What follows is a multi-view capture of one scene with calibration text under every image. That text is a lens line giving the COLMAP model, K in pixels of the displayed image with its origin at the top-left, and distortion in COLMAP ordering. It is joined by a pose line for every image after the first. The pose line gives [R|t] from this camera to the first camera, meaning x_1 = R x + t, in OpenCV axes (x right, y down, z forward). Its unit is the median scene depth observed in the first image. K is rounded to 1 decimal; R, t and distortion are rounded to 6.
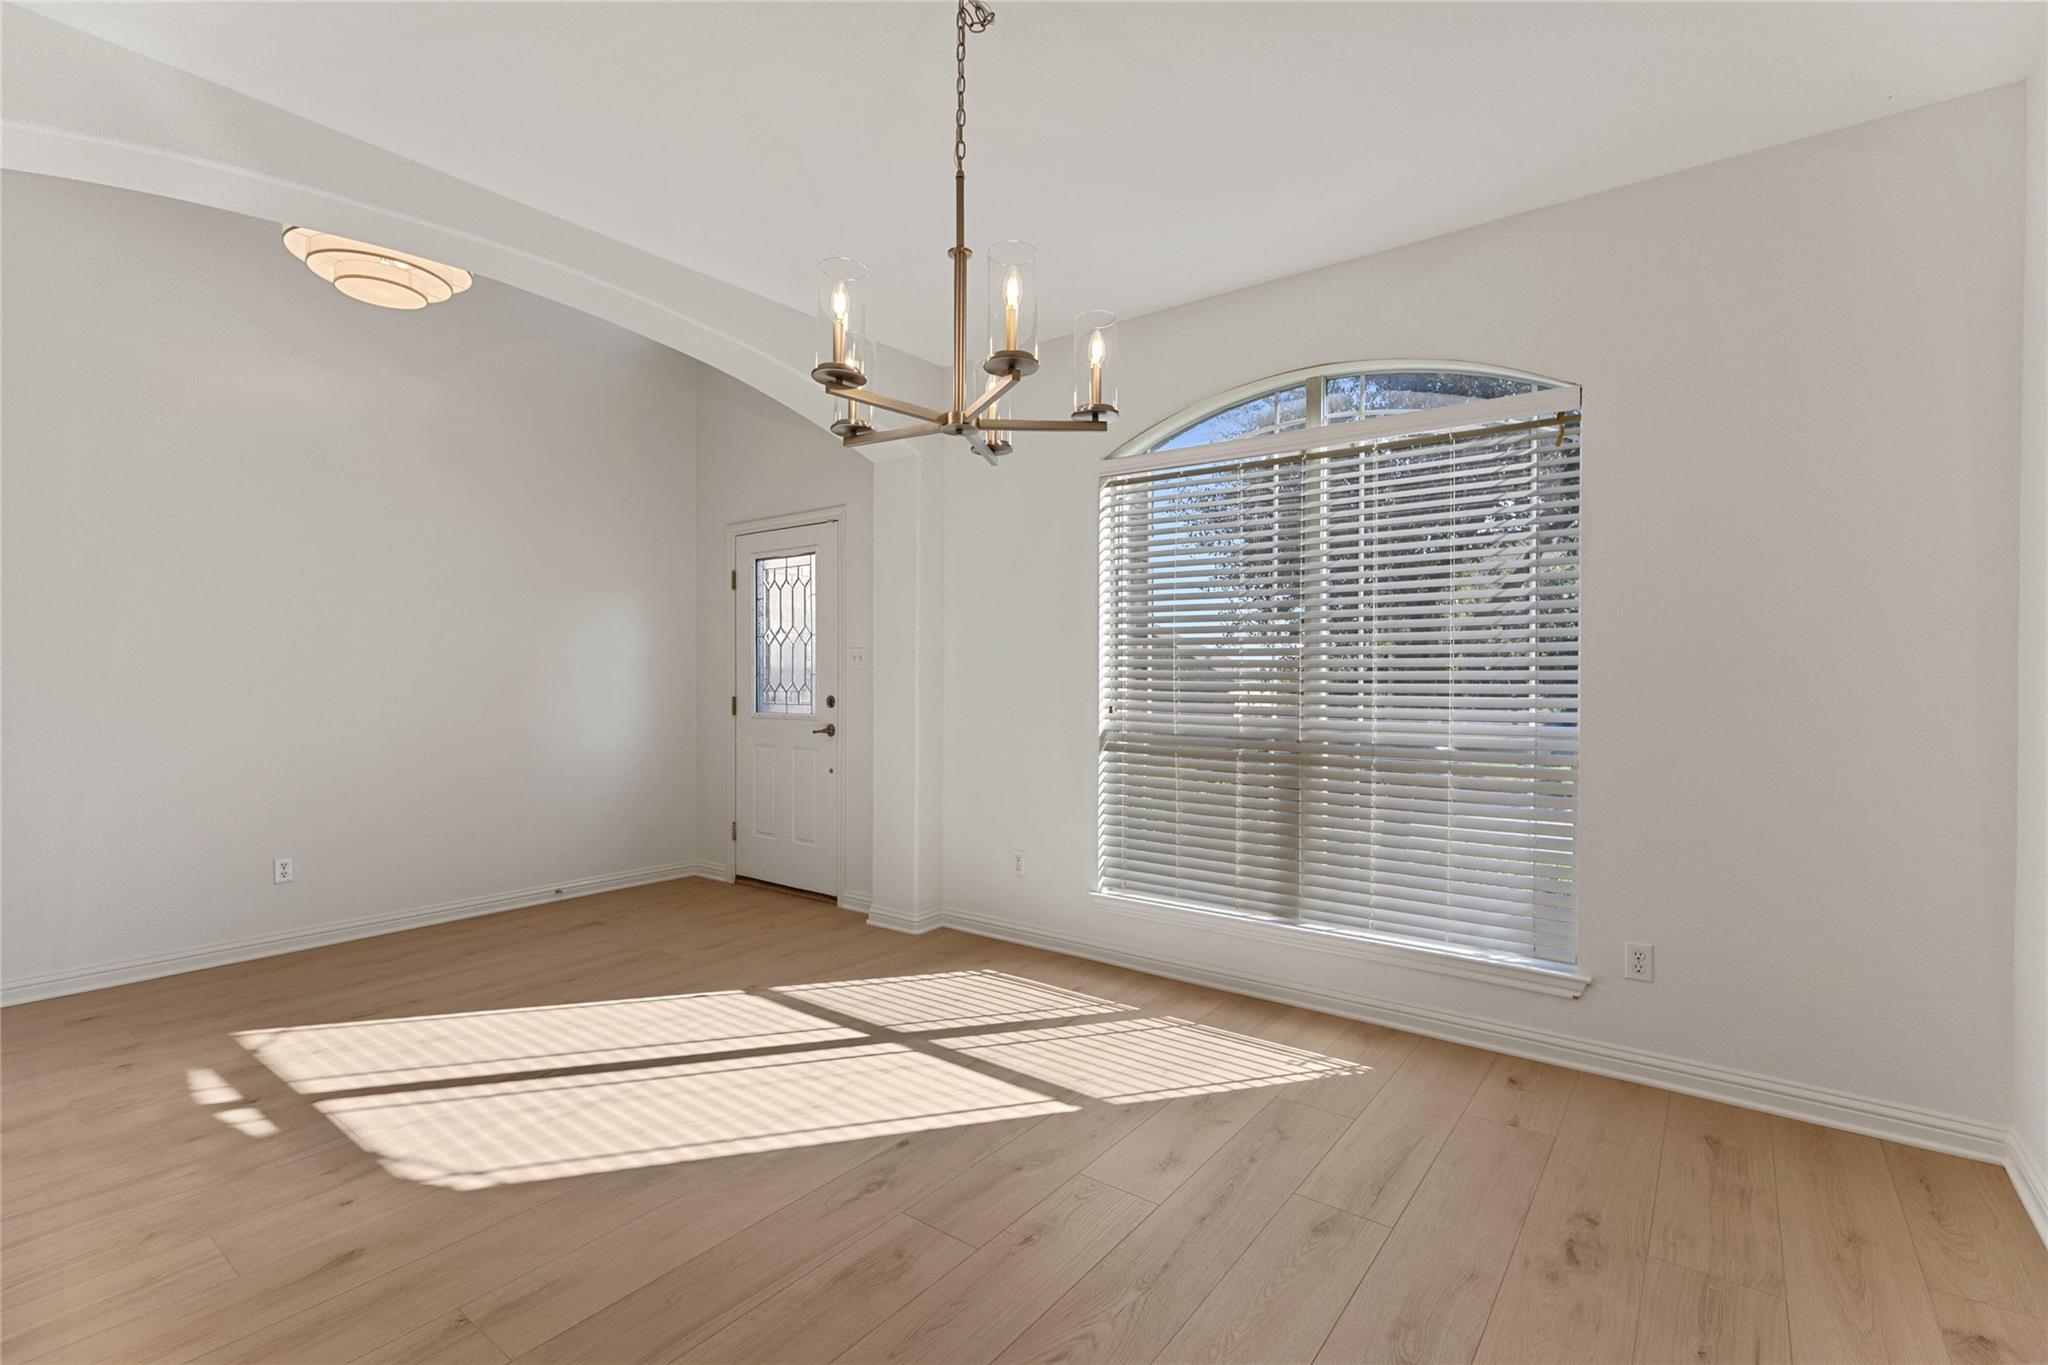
lens RADIAL K [[934.7, 0, 1015.0], [0, 934.7, 682.3], [0, 0, 1]] dist [0.003394, -0.001527]
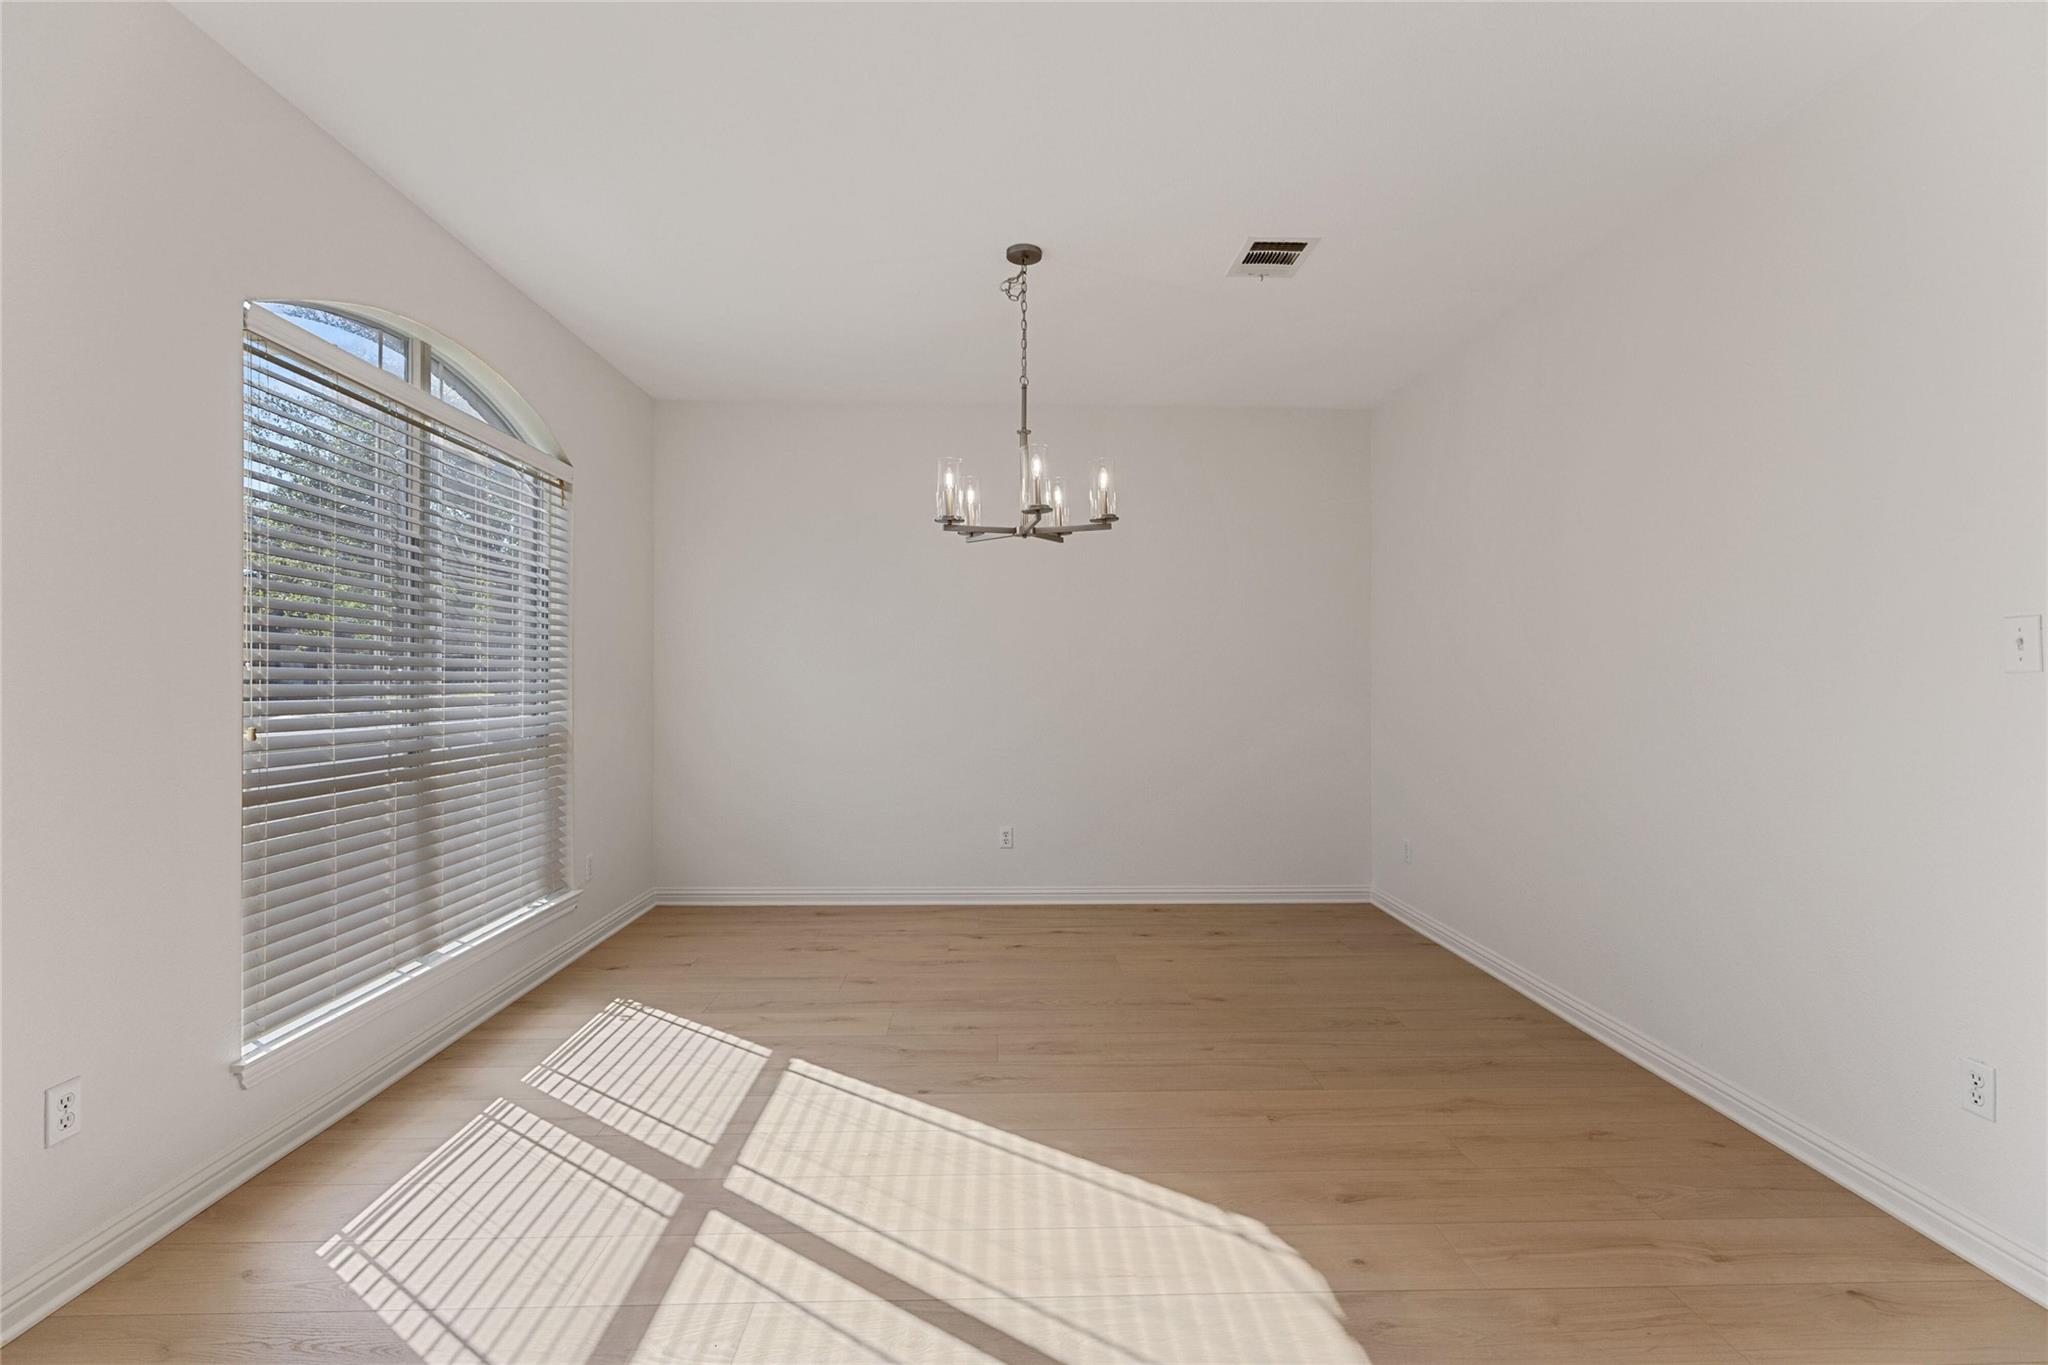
lens RADIAL K [[934.7, 0, 1018.8], [0, 934.7, 677.0], [0, 0, 1]] dist [0.003394, -0.001527]
pose [[-0.627334, -0.006089, 0.778727, -0.892592], [0.004896, 0.999919, 0.011763, -0.017015], [-0.778735, 0.011192, -0.627253, 1.356822]]
